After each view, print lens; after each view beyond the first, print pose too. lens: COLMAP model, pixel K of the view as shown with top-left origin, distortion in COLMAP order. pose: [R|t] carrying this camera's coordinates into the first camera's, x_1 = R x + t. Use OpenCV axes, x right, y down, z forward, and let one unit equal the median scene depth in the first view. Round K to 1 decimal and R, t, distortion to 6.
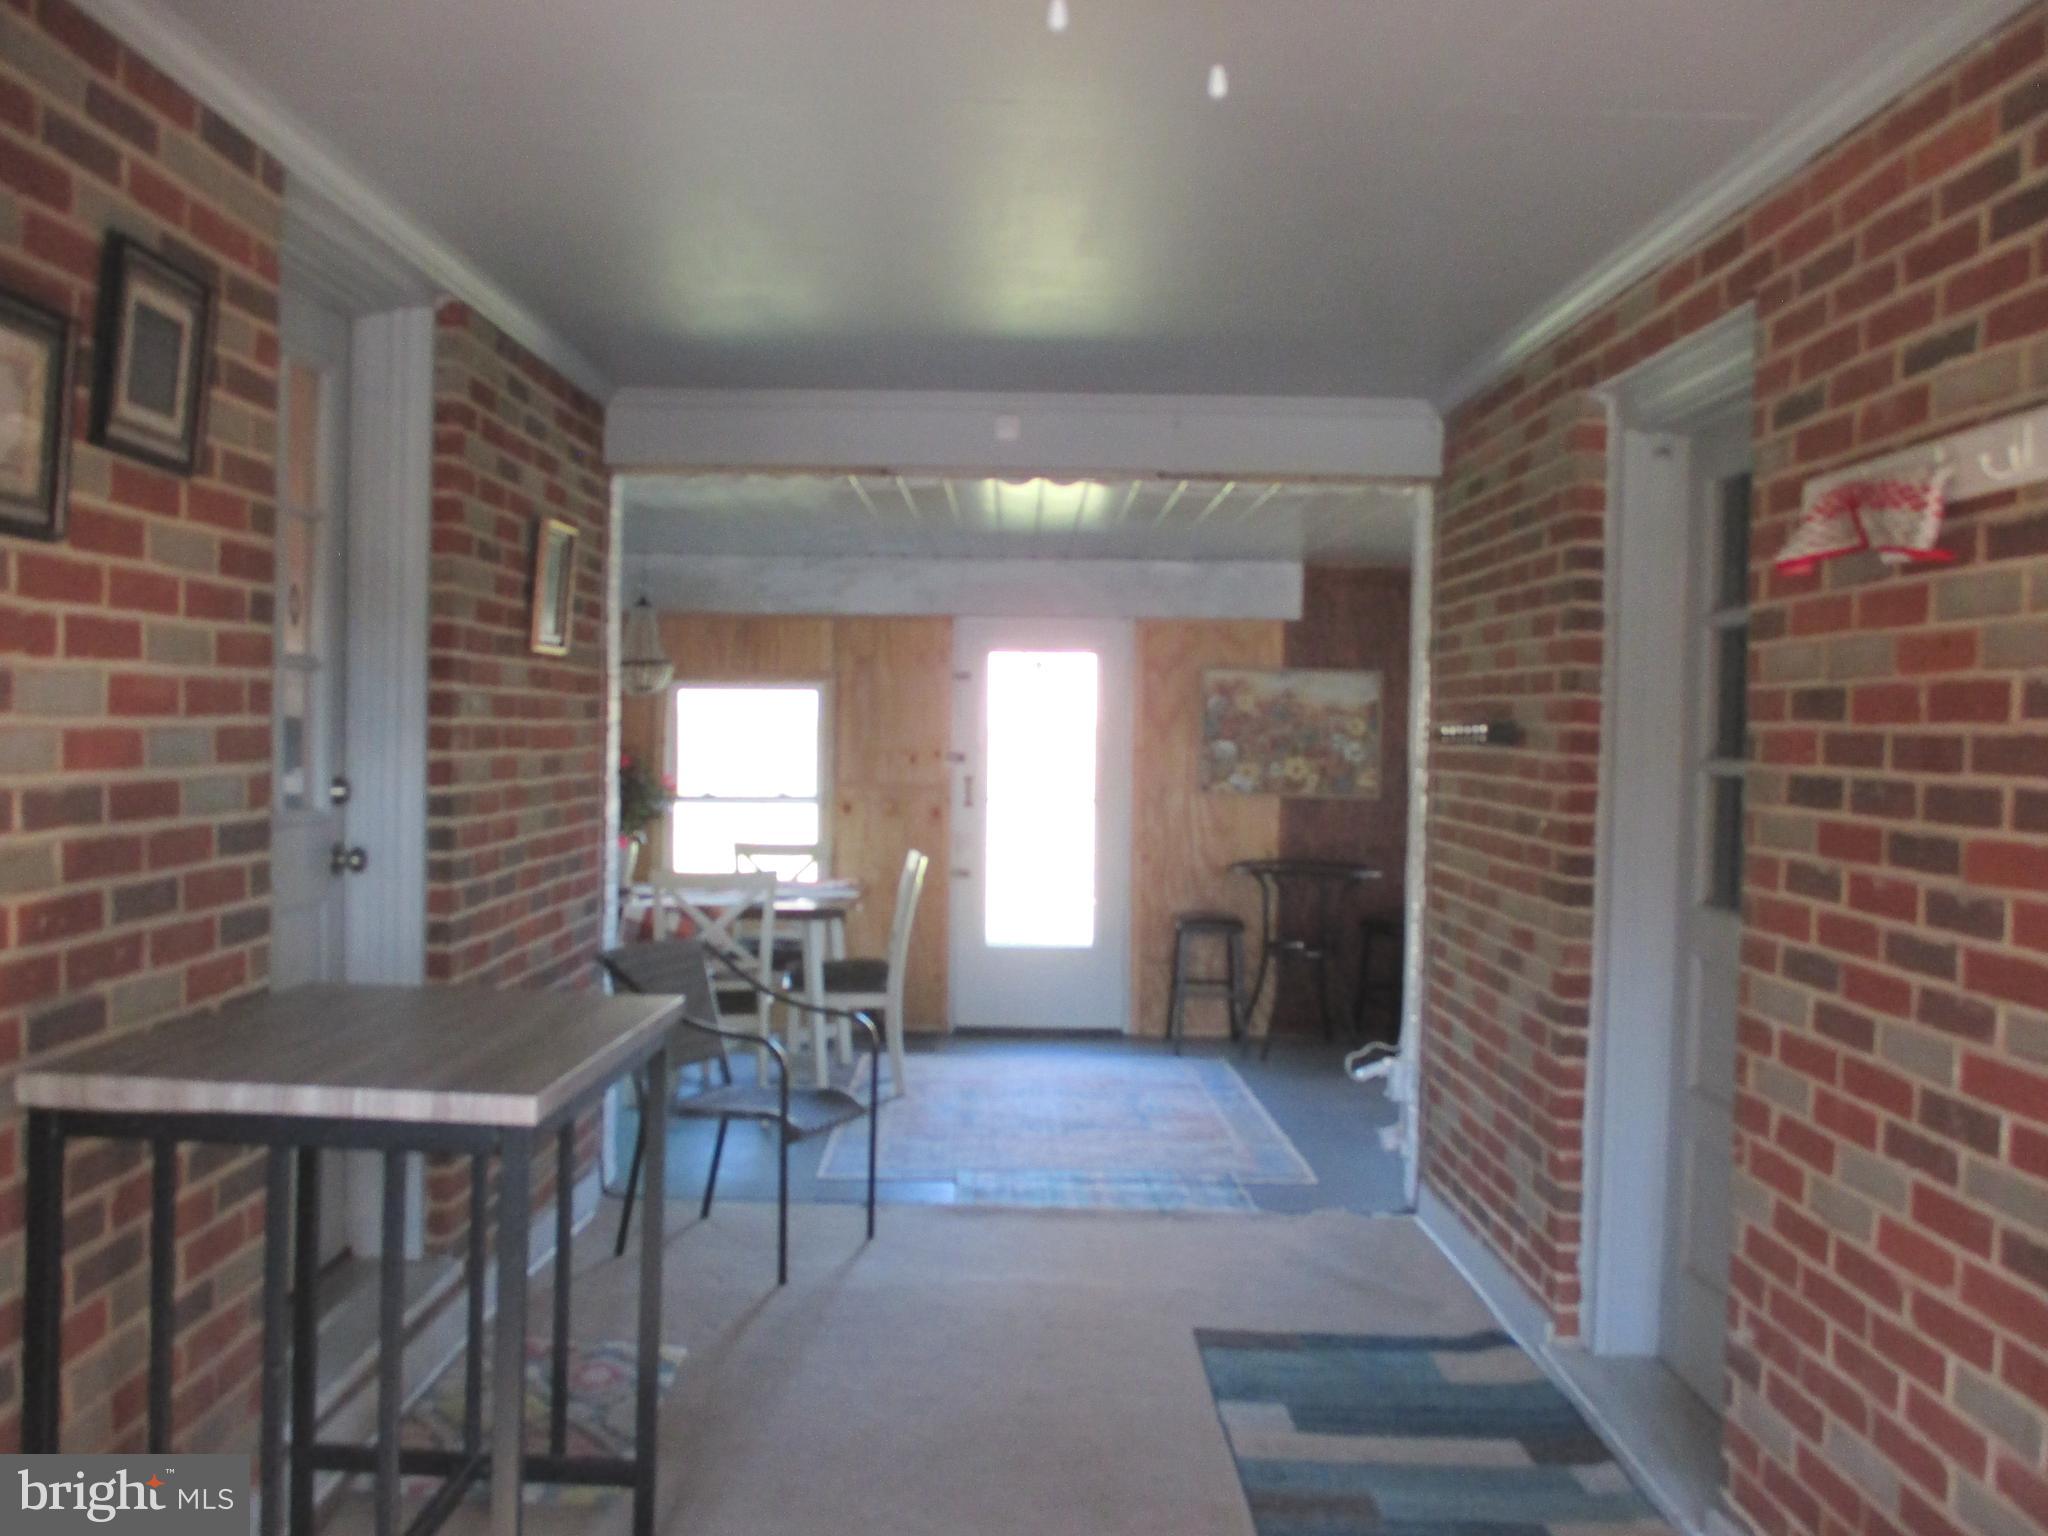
lens RADIAL K [[1762.3, 0, 1022.8], [0, 1762.3, 760.1], [0, 0, 1]] dist [-0.031135, 0.004432]
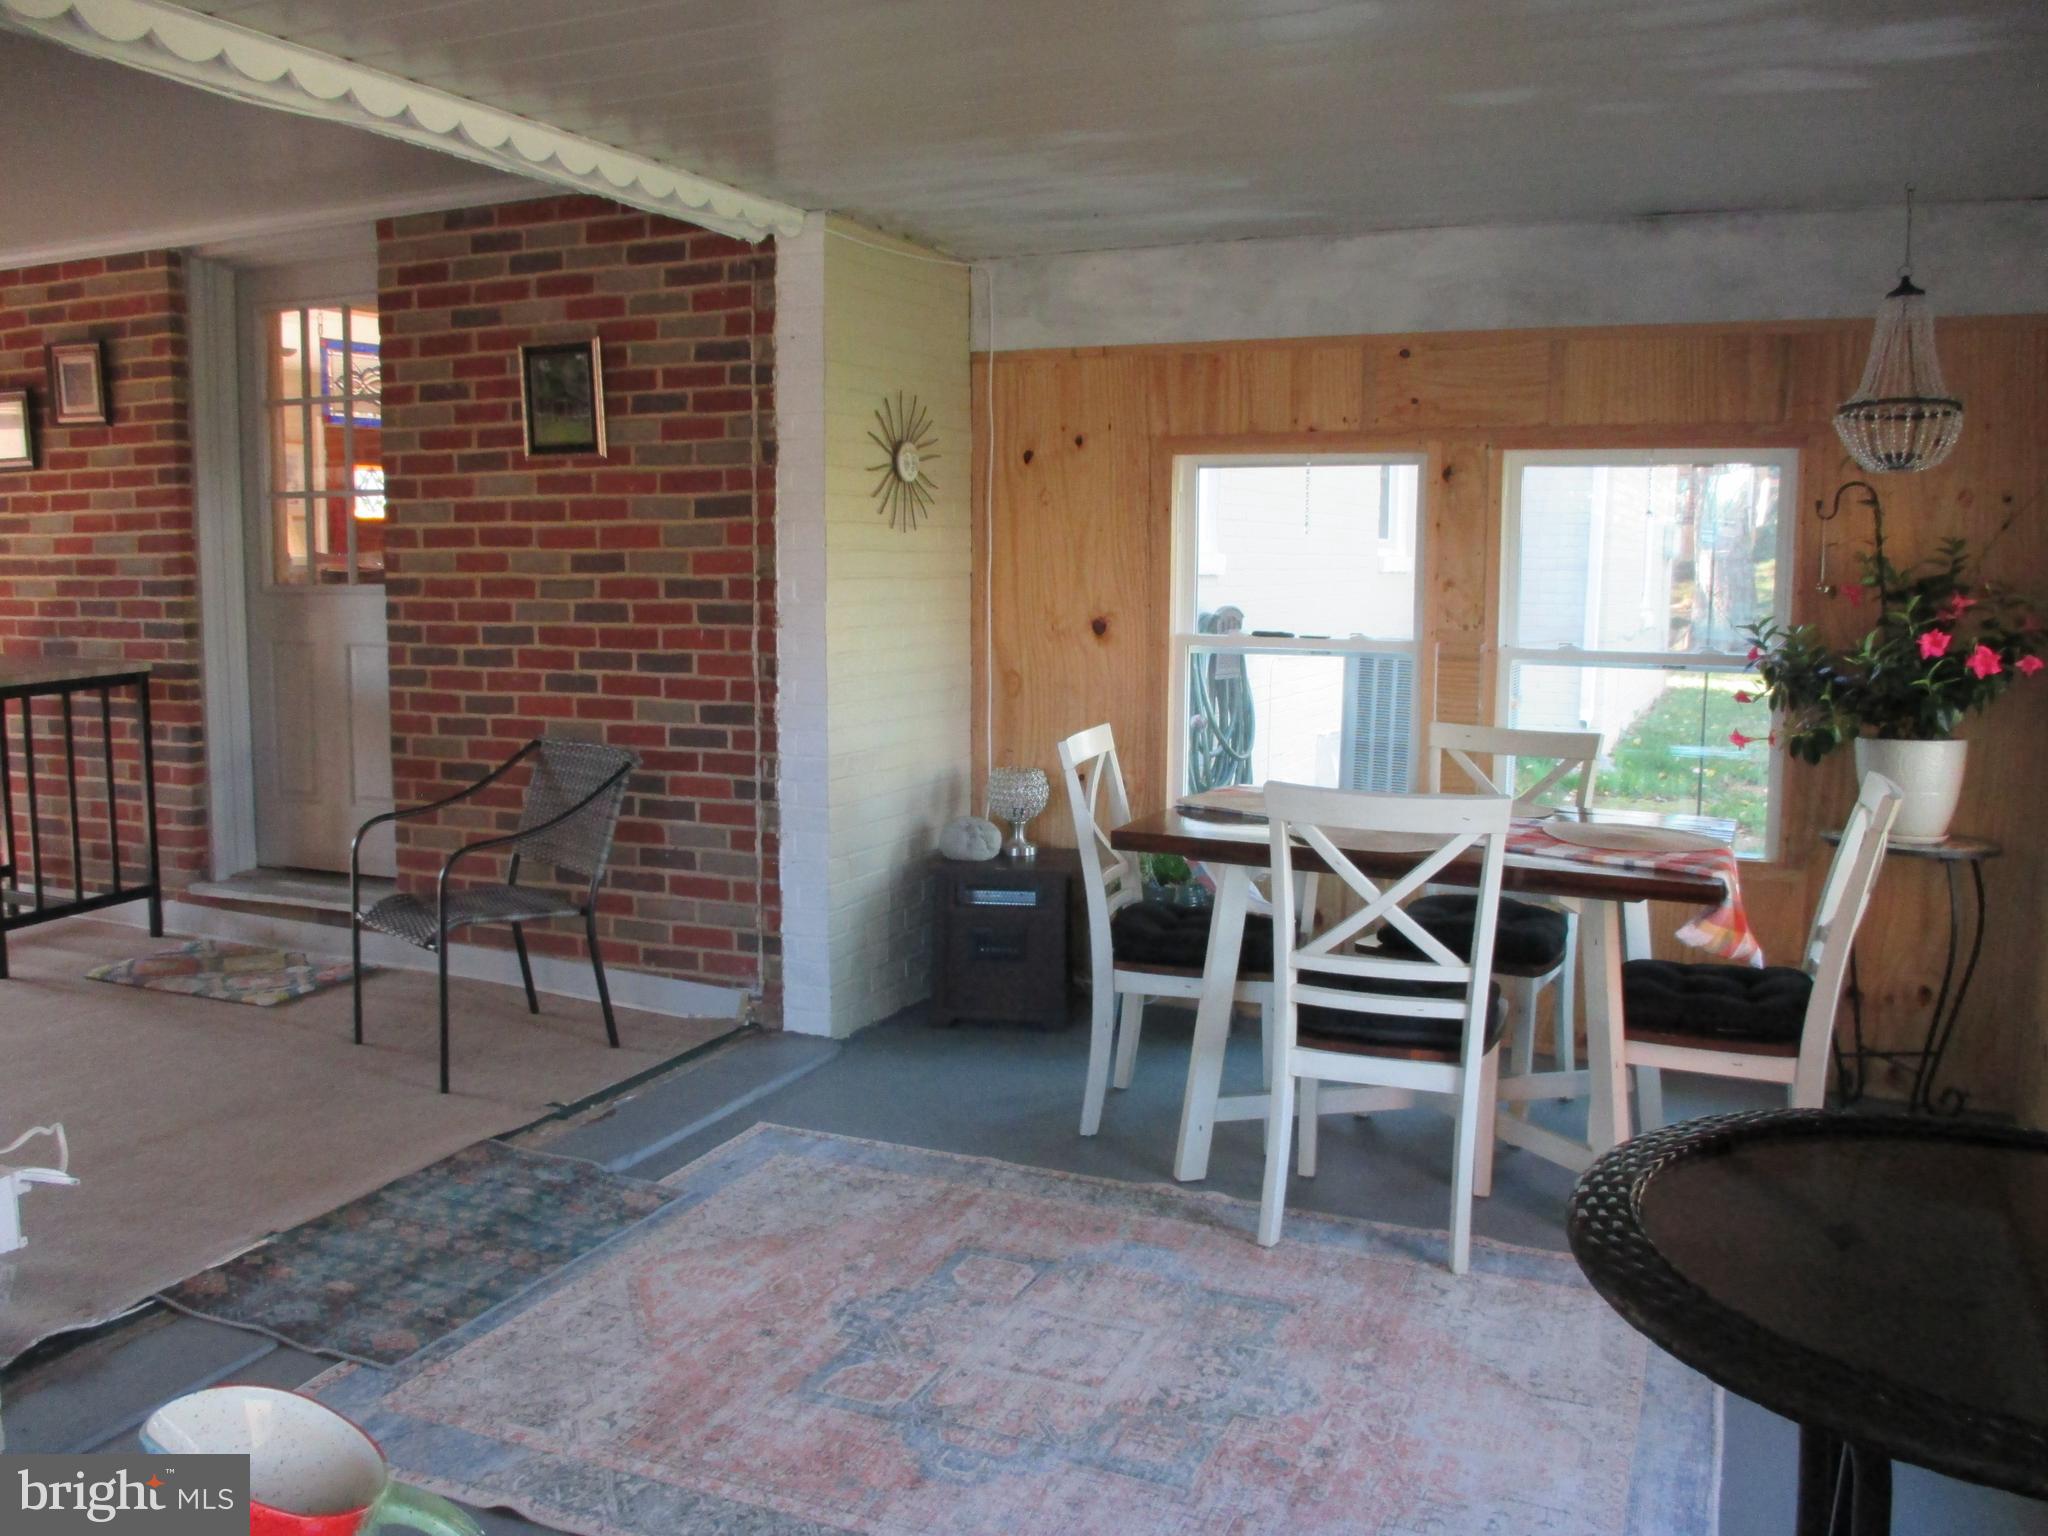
lens RADIAL K [[1762.3, 0, 1026.7], [0, 1762.3, 769.1], [0, 0, 1]] dist [-0.031135, 0.004432]
pose [[-0.442465, 0.083096, -0.892928, 1.116658], [-0.023272, 0.994299, 0.104062, 0.019398], [0.896484, 0.066824, -0.438008, 3.245062]]
